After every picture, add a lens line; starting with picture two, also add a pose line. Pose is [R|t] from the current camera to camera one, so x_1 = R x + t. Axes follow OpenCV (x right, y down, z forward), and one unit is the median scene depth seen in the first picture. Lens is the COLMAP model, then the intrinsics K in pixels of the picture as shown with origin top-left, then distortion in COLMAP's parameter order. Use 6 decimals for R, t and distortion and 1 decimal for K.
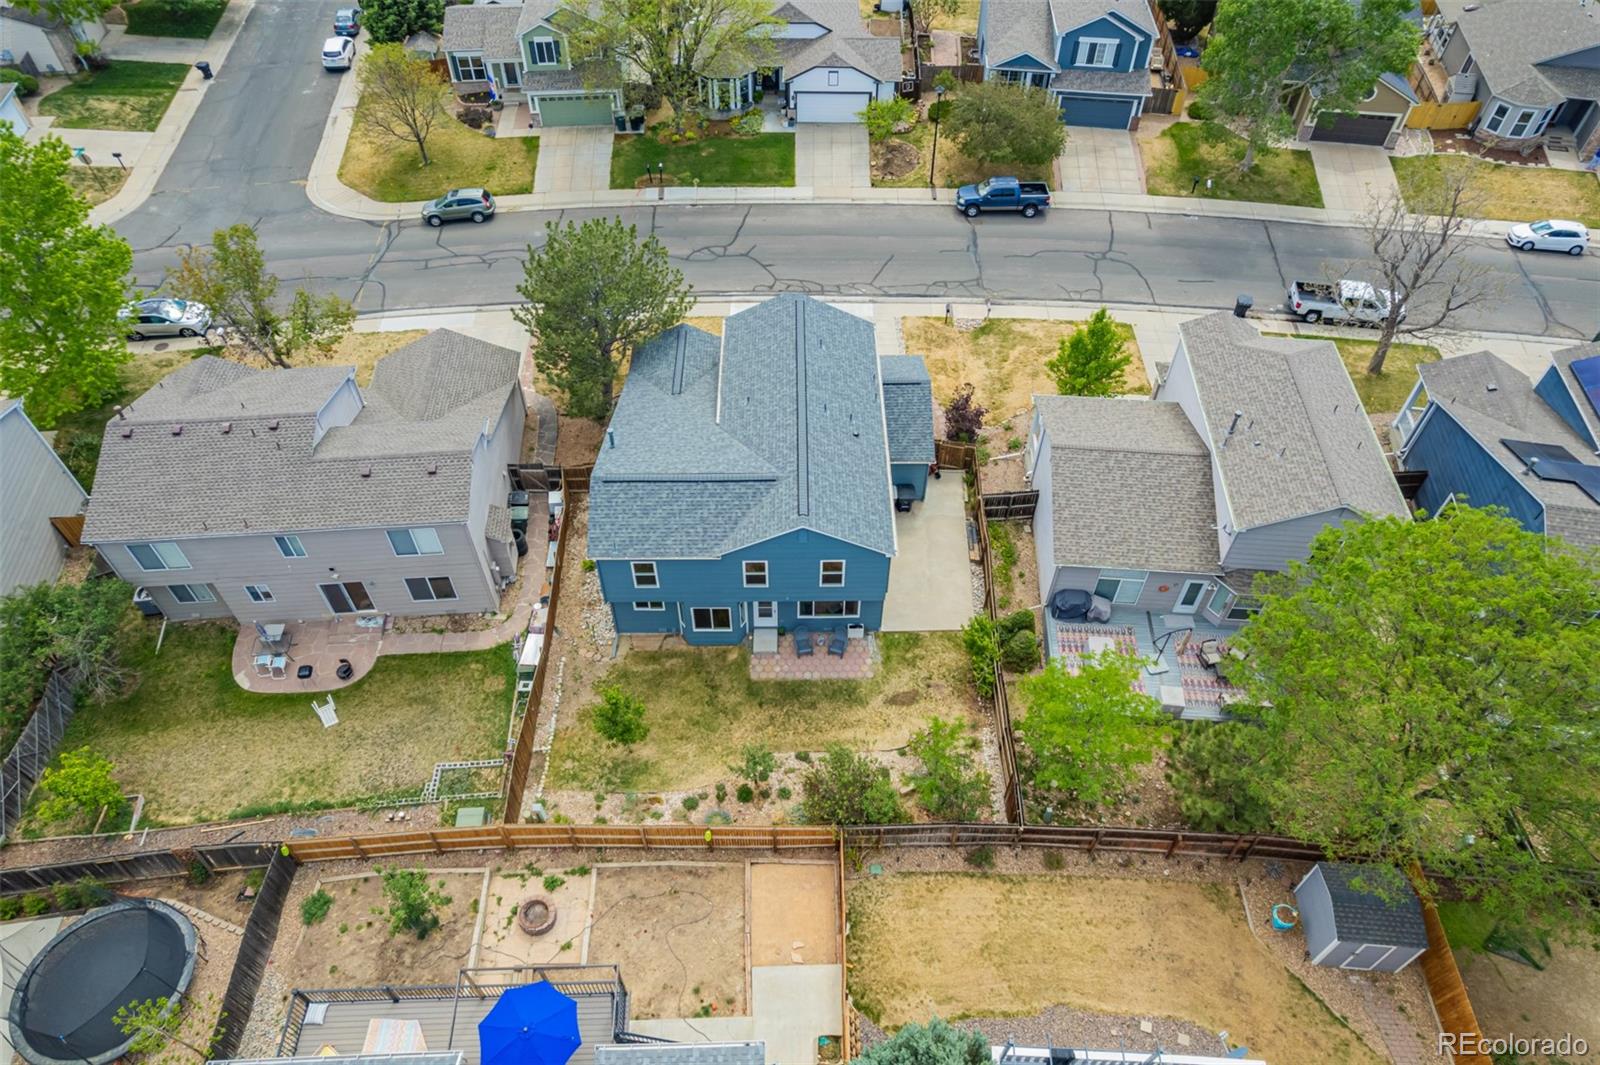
lens RADIAL K [[1021.7, 0, 795.0], [0, 1021.7, 524.2], [0, 0, 1]] dist [-0.080925, 0.065264]
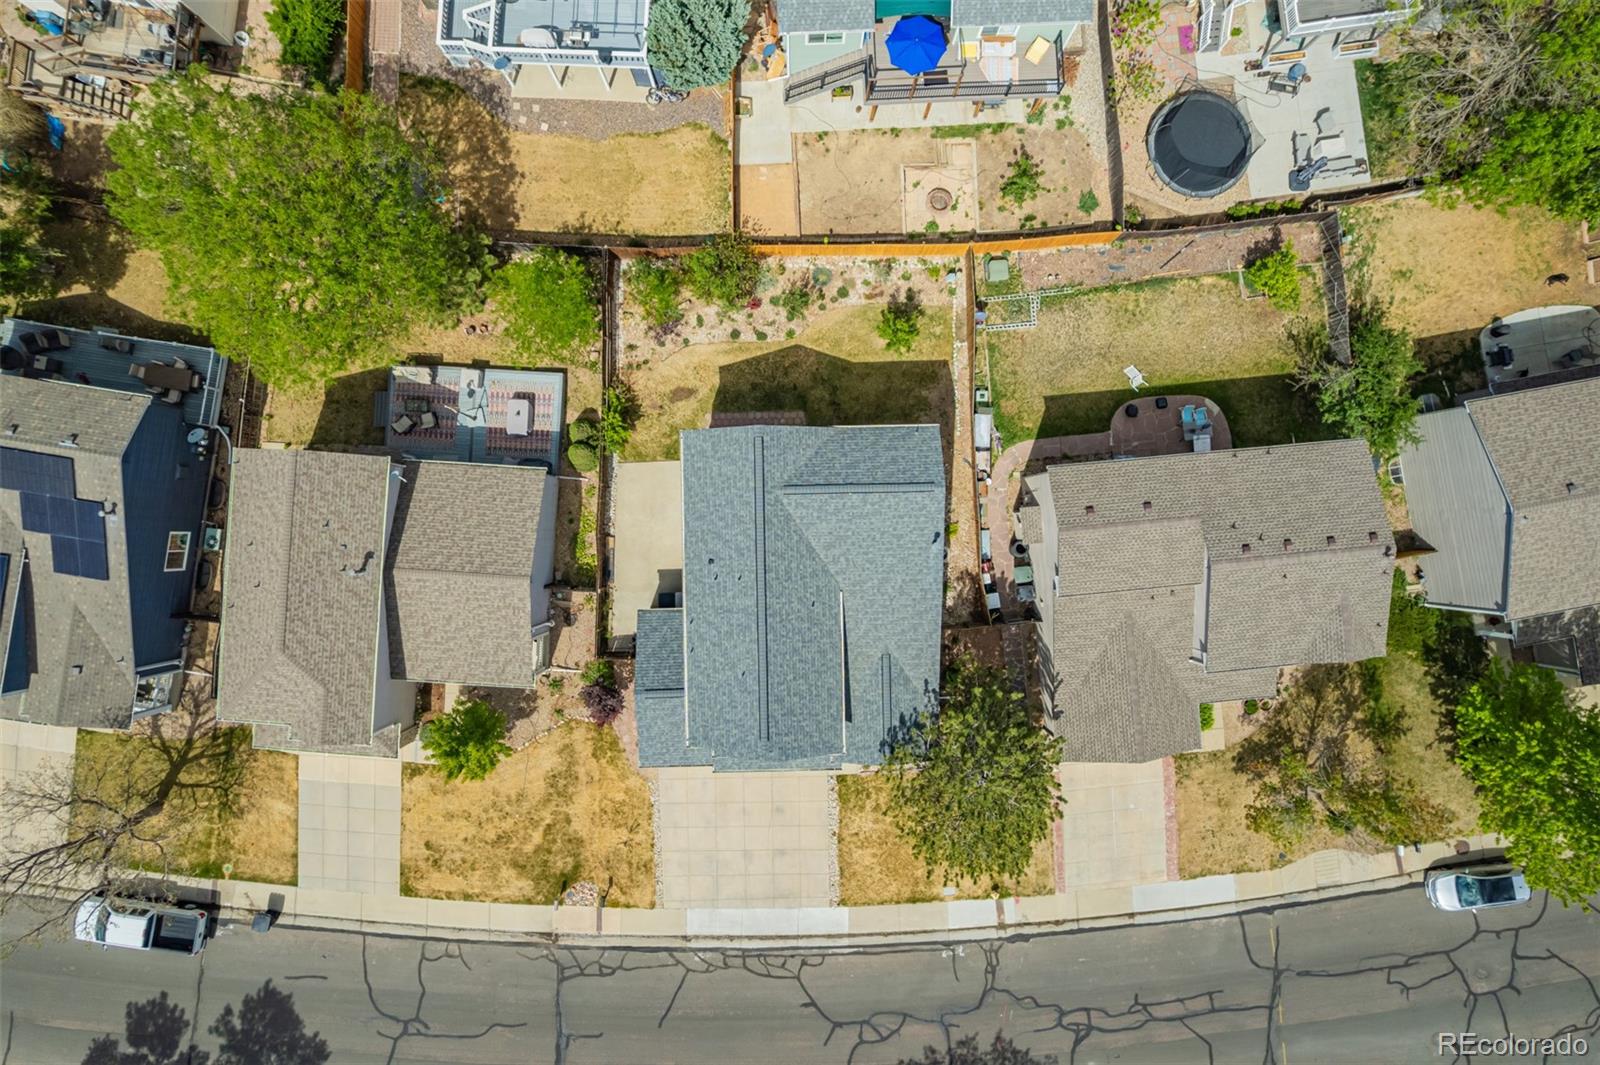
lens RADIAL K [[1021.7, 0, 801.8], [0, 1021.7, 521.3], [0, 0, 1]] dist [-0.080925, 0.065264]
pose [[-0.999812, 0.012296, -0.014988, -0.020973], [-0.019170, -0.742150, 0.669960, -0.797200], [-0.002886, 0.670121, 0.742246, 0.169895]]
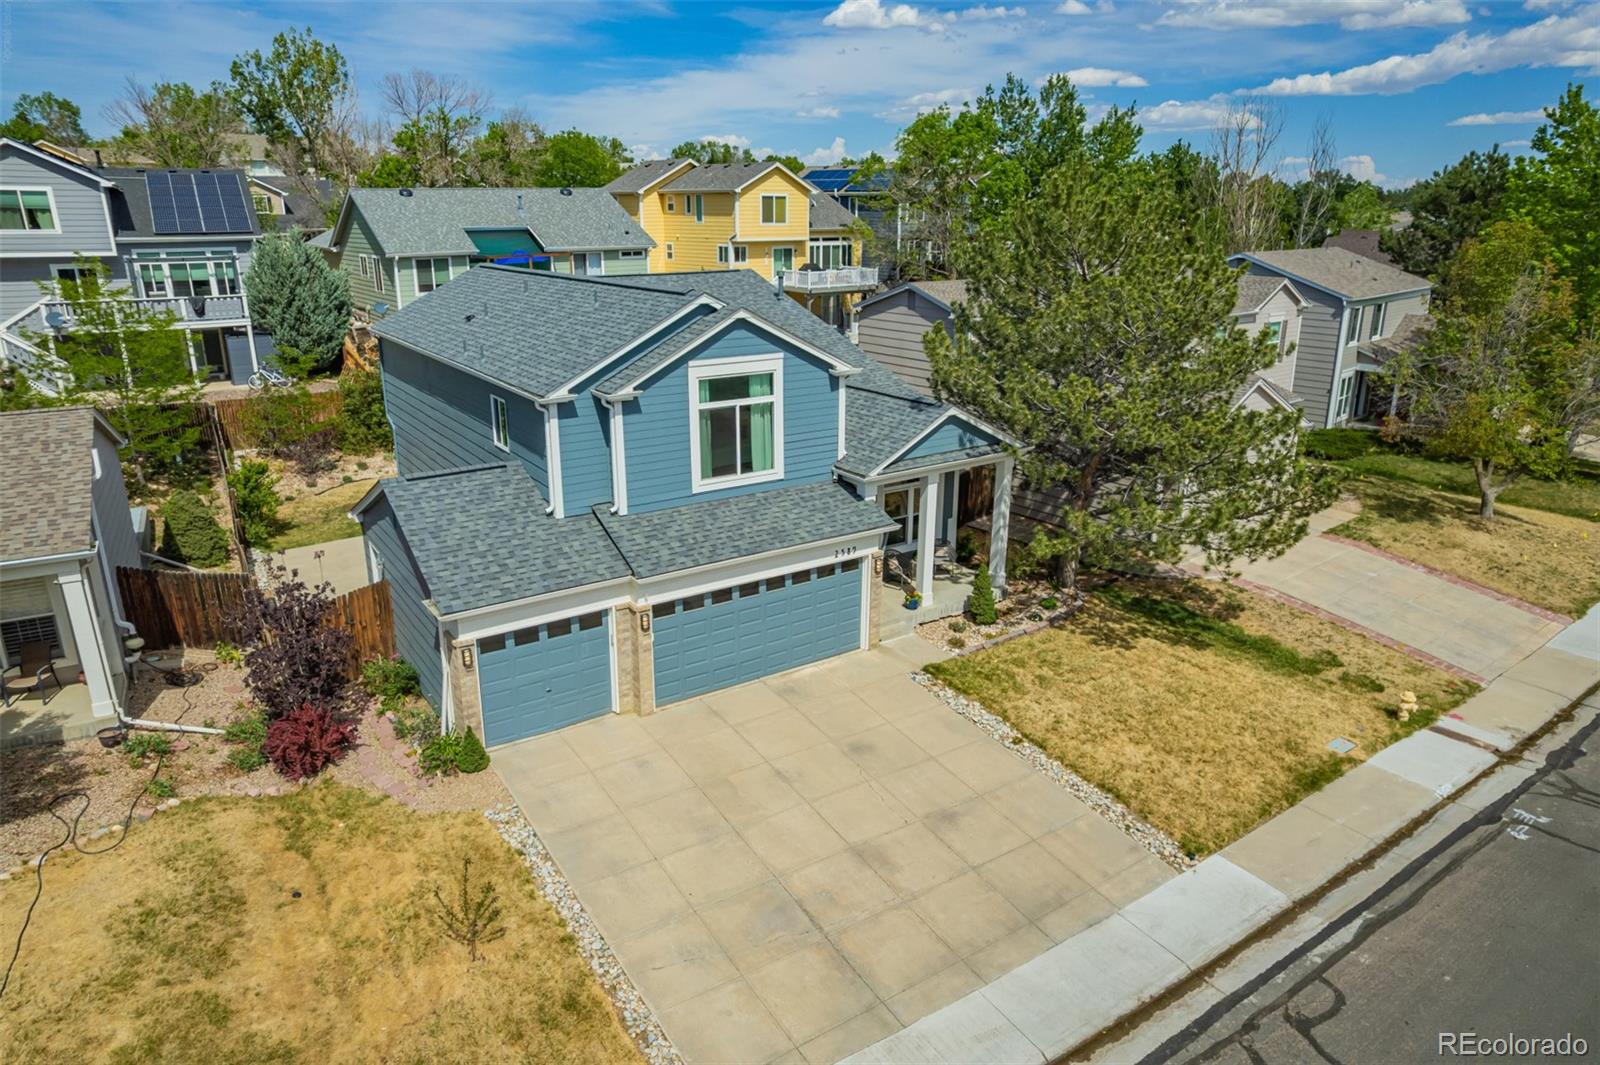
lens RADIAL K [[1021.7, 0, 796.8], [0, 1021.7, 541.8], [0, 0, 1]] dist [-0.080925, 0.065264]
pose [[-0.829843, 0.167361, -0.532308, 0.250158], [-0.418978, 0.443167, 0.792502, -0.612659], [0.368536, 0.880678, -0.297638, 1.405055]]
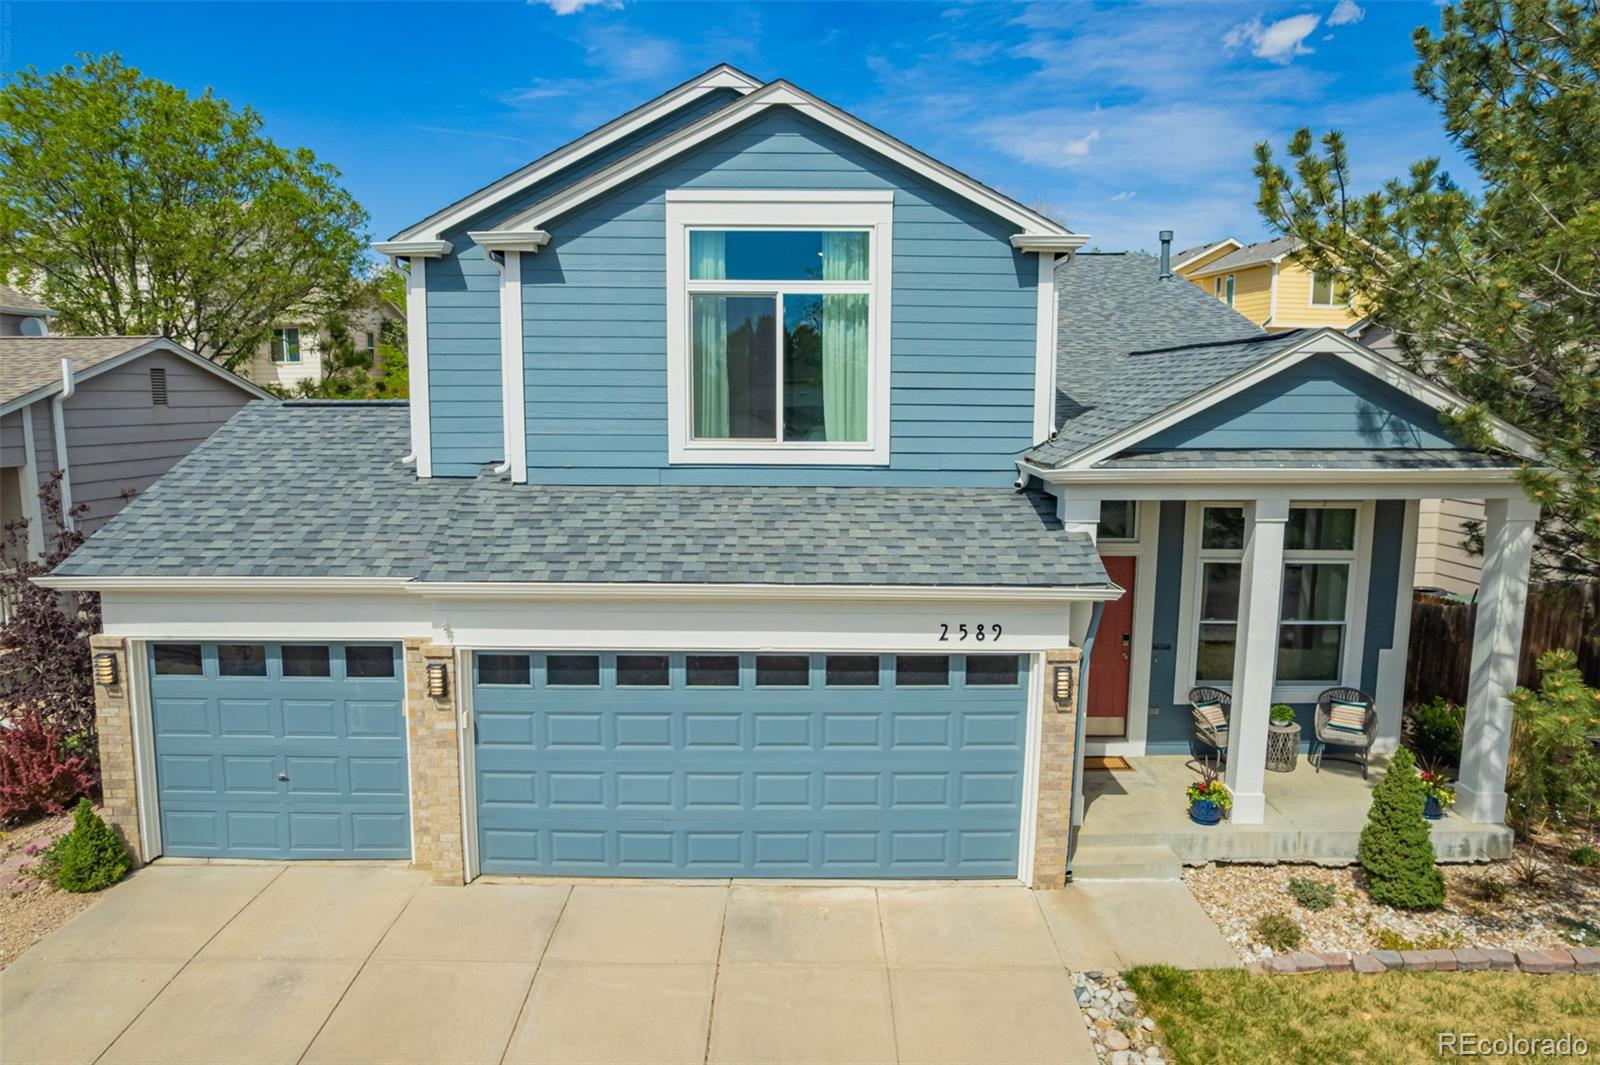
lens RADIAL K [[1021.7, 0, 800.5], [0, 1021.7, 538.8], [0, 0, 1]] dist [-0.080925, 0.065264]
pose [[-0.999890, -0.012833, 0.007408, -0.015860], [-0.001026, 0.558735, 0.829346, -0.397070], [-0.014782, 0.829247, -0.558687, 1.369269]]
